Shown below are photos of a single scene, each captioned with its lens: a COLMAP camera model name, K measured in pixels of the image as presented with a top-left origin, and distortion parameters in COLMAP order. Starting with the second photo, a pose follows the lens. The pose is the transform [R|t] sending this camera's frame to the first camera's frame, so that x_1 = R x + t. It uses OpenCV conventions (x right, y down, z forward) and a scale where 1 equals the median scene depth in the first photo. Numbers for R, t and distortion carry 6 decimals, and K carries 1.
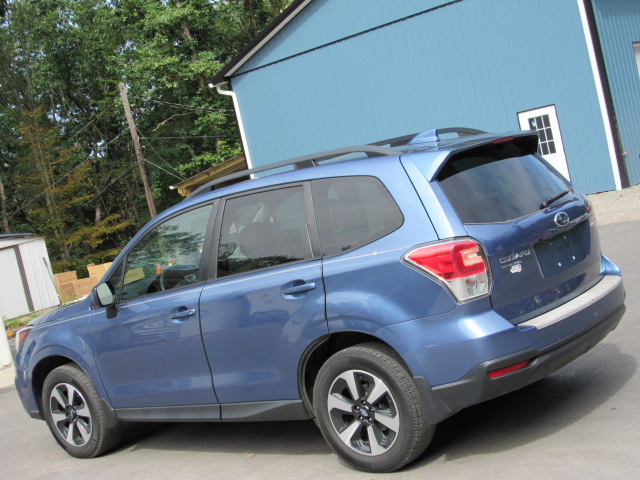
lens RADIAL K [[984.9, 0, 323.5], [0, 984.9, 243.8], [0, 0, 1]] dist [-0.101975, 0.000000]
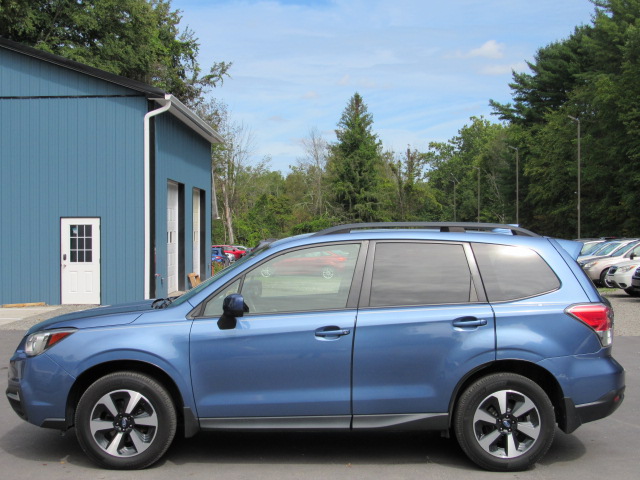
lens RADIAL K [[984.9, 0, 311.9], [0, 984.9, 242.2], [0, 0, 1]] dist [-0.101975, 0.000000]
pose [[0.752113, 0.210540, 0.624499, -0.979187], [-0.121846, 0.975684, -0.182191, 0.196206], [-0.647672, 0.060935, 0.759479, 0.157181]]
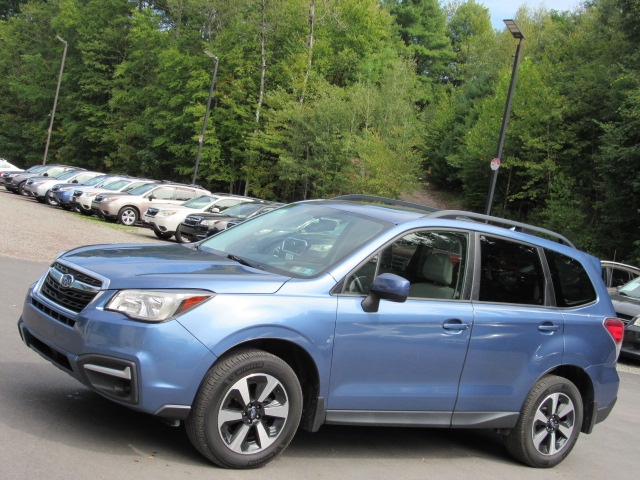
lens RADIAL K [[984.9, 0, 296.3], [0, 984.9, 239.8], [0, 0, 1]] dist [-0.101975, 0.000000]
pose [[0.208803, 0.228061, 0.950994, -1.340489], [-0.172236, 0.965804, -0.193796, 0.239342], [-0.962671, -0.123330, 0.240943, 1.007715]]
